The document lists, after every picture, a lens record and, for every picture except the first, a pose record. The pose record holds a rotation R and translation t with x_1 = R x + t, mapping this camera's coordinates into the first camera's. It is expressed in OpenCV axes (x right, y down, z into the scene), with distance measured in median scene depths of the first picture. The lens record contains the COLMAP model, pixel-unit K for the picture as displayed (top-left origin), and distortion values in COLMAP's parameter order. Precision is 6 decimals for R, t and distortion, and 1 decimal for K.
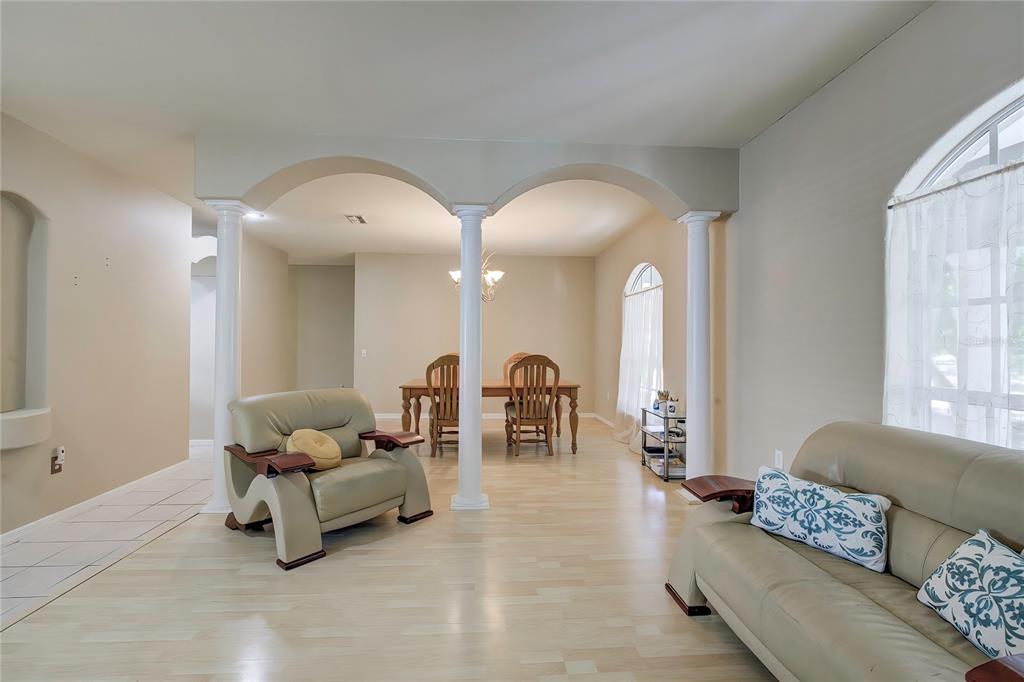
lens RADIAL K [[446.7, 0, 509.3], [0, 446.7, 346.0], [0, 0, 1]] dist [-0.018322, 0.000770]
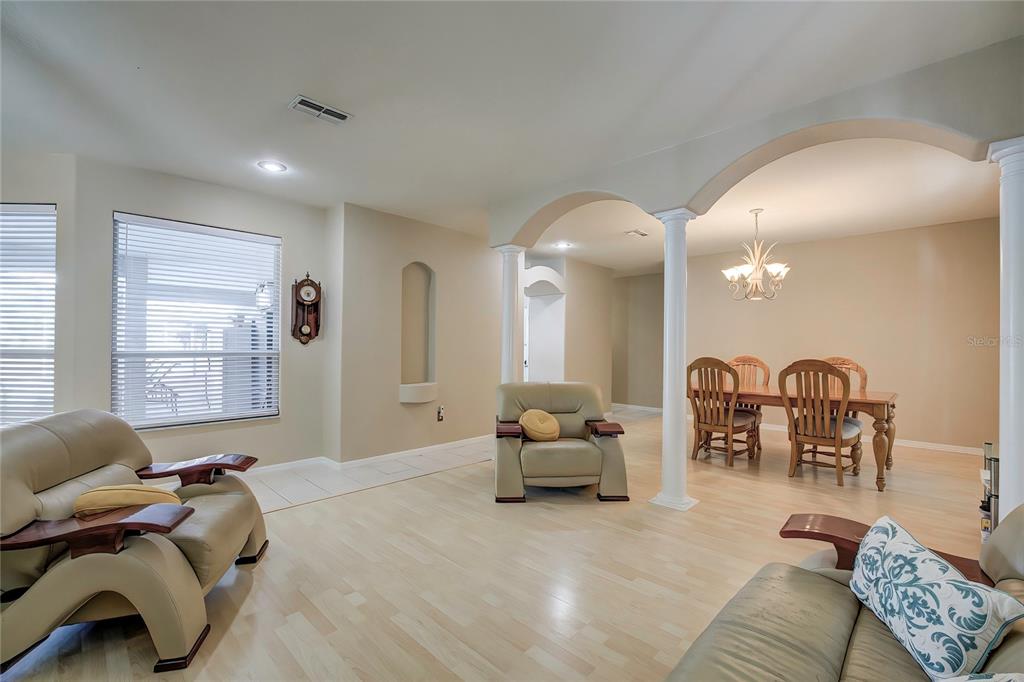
lens RADIAL K [[446.7, 0, 509.3], [0, 446.7, 346.0], [0, 0, 1]] dist [-0.018322, 0.000770]
pose [[0.661486, 0.000945, -0.749957, 0.453264], [-0.005715, 0.999977, -0.003781, 0.001858], [0.749936, 0.006787, 0.661476, 0.048964]]
